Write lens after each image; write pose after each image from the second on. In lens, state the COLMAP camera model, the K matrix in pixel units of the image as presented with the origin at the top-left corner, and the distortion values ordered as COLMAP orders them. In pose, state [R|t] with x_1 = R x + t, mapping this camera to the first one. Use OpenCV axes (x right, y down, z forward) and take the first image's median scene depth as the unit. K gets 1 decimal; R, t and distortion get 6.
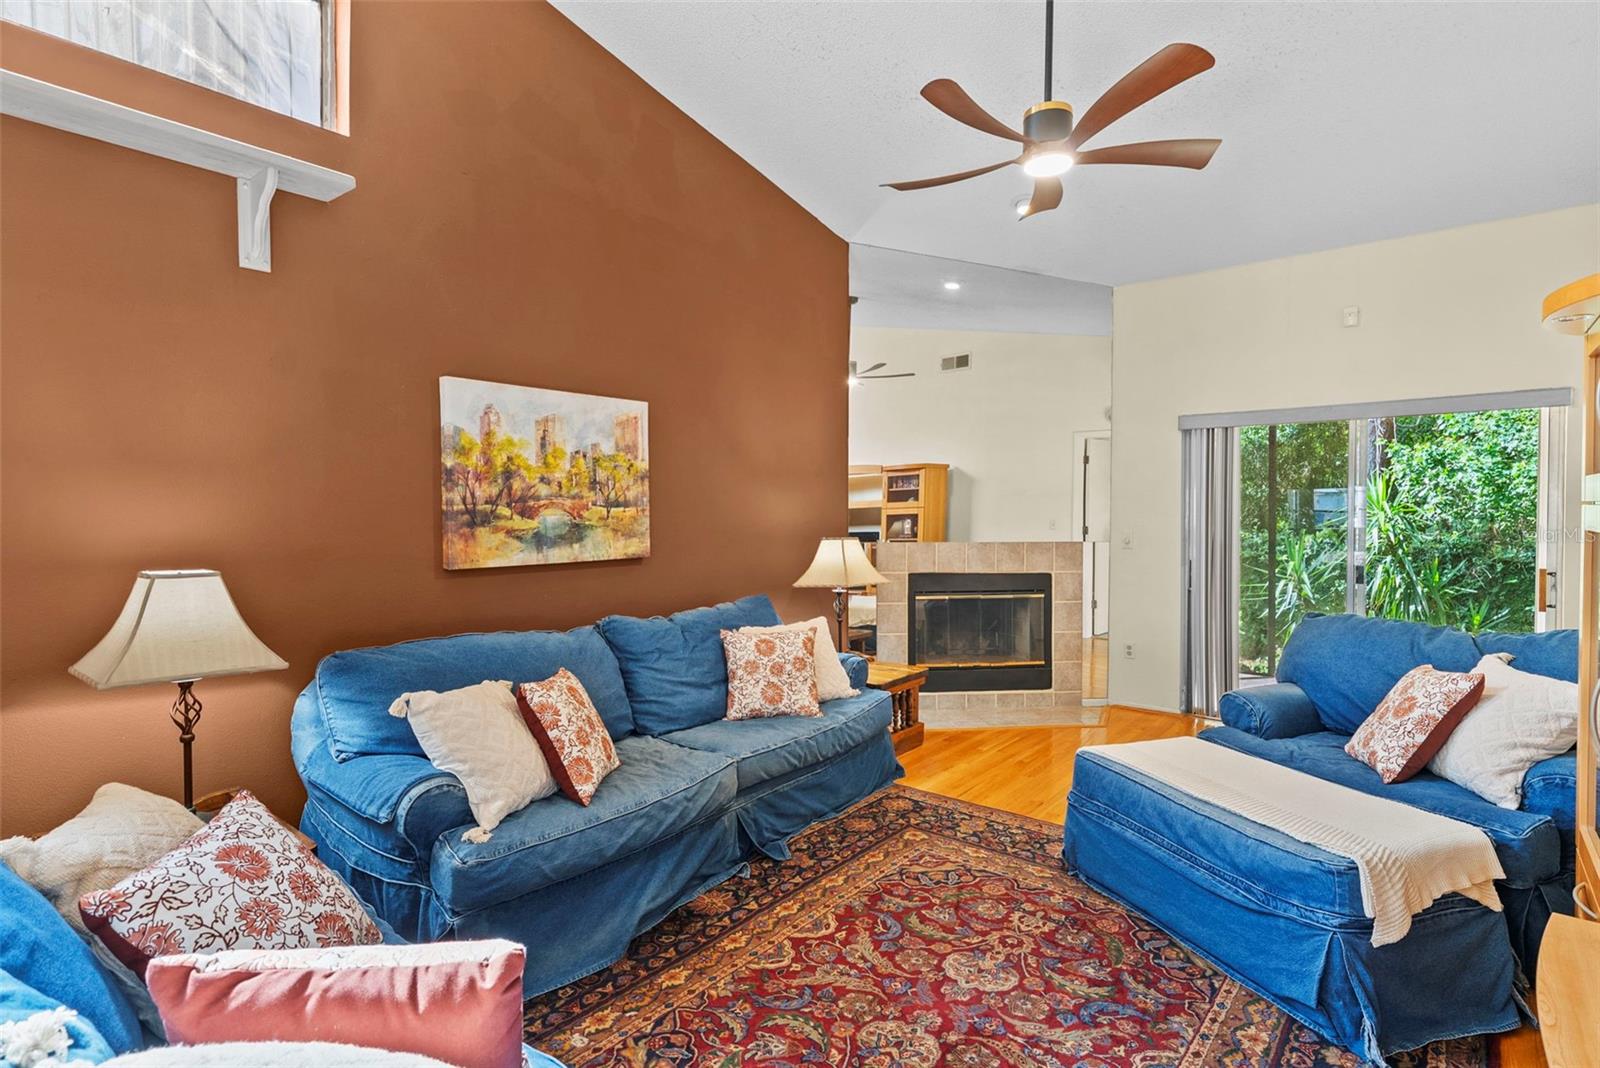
lens RADIAL K [[779.1, 0, 799.8], [0, 779.1, 530.9], [0, 0, 1]] dist [0.002726, 0.002022]
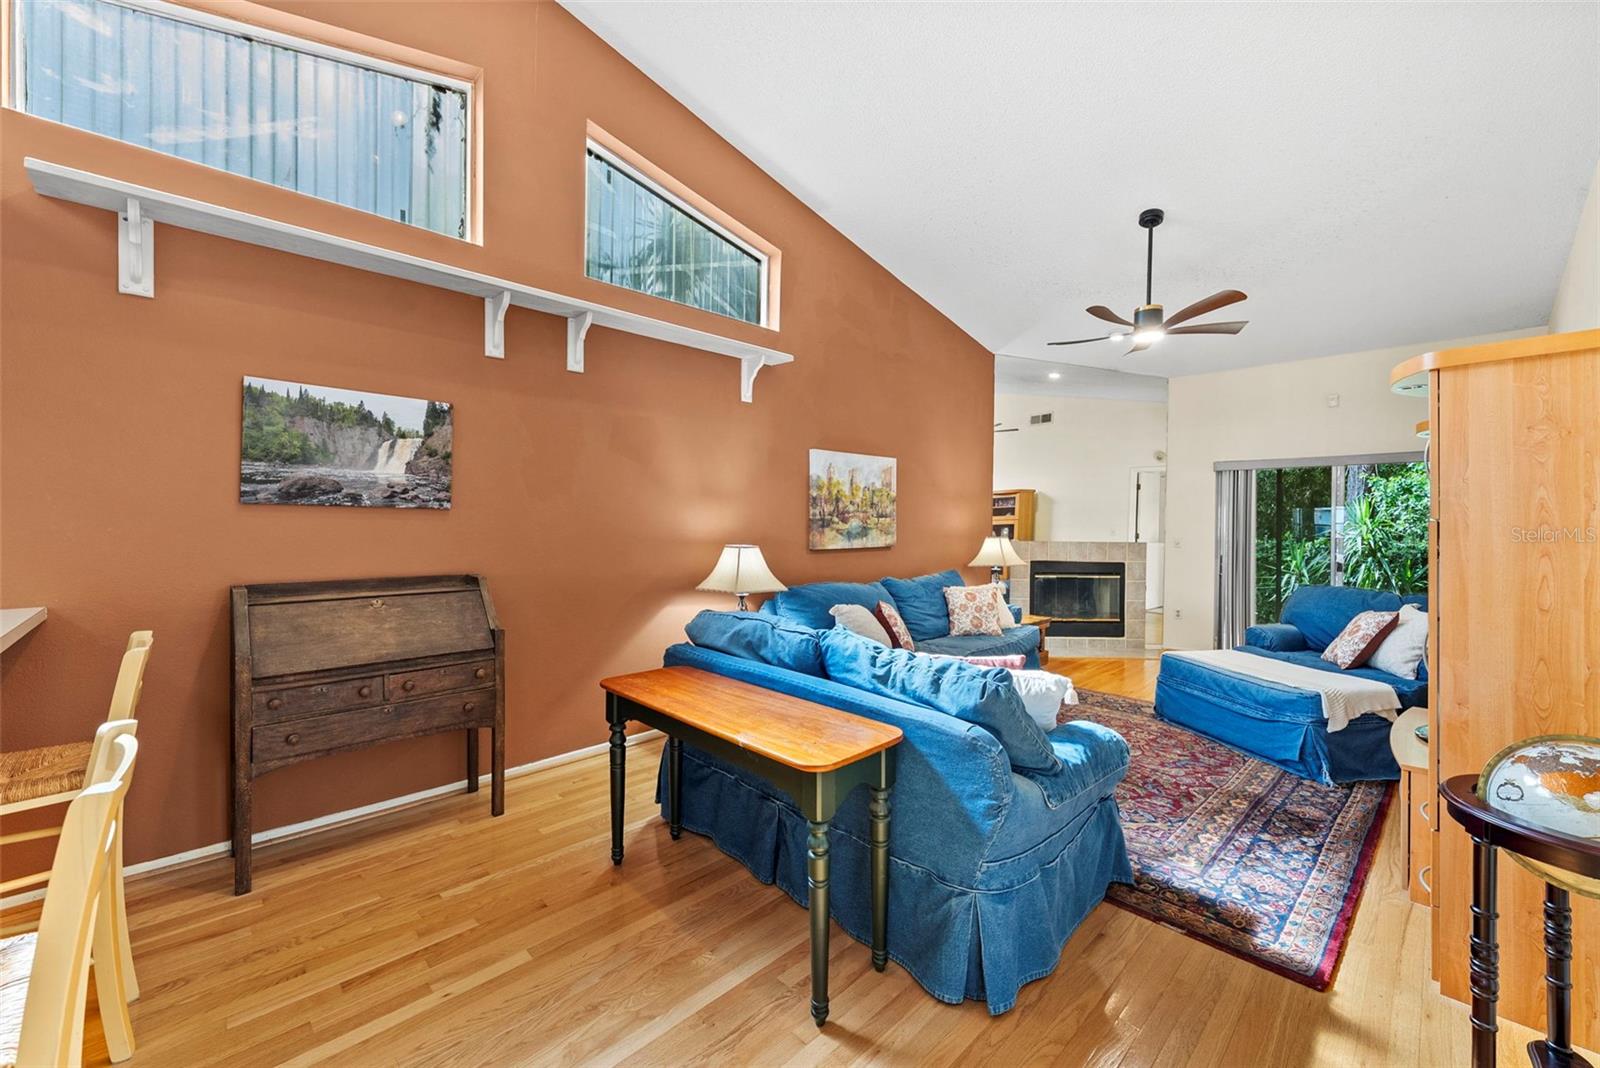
lens RADIAL K [[615.8, 0, 801.4], [0, 615.8, 526.7], [0, 0, 1]] dist [-0.001779, -0.000623]
pose [[0.993041, 0.010644, -0.117283, -0.291053], [-0.012528, 0.999804, -0.015336, 0.016328], [0.117097, 0.016699, 0.992980, -0.490691]]
